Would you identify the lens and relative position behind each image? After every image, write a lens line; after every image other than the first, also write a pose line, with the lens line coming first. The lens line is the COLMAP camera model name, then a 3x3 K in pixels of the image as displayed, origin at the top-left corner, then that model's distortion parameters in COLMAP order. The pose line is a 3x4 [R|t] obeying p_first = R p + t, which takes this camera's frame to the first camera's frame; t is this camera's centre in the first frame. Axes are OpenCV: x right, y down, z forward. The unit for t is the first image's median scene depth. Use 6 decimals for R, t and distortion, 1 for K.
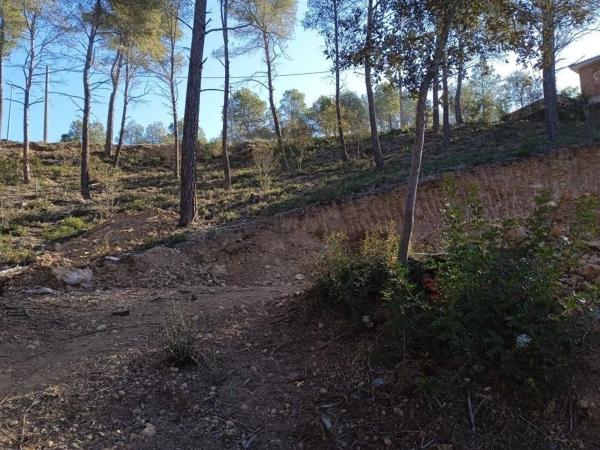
lens RADIAL K [[505.0, 0, 299.9], [0, 505.0, 222.9], [0, 0, 1]] dist [0.125818, -0.194610]
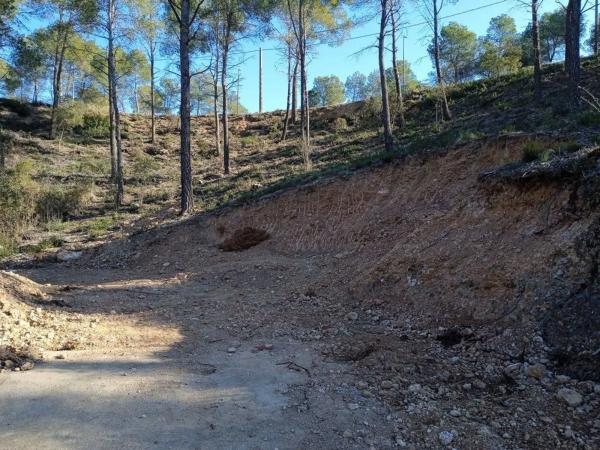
lens RADIAL K [[505.0, 0, 299.9], [0, 505.0, 222.9], [0, 0, 1]] dist [0.125818, -0.194610]
pose [[0.825754, 0.036367, -0.562857, 0.409791], [0.050399, 0.989170, 0.137851, -0.072782], [0.561774, -0.142198, 0.814978, -0.014121]]
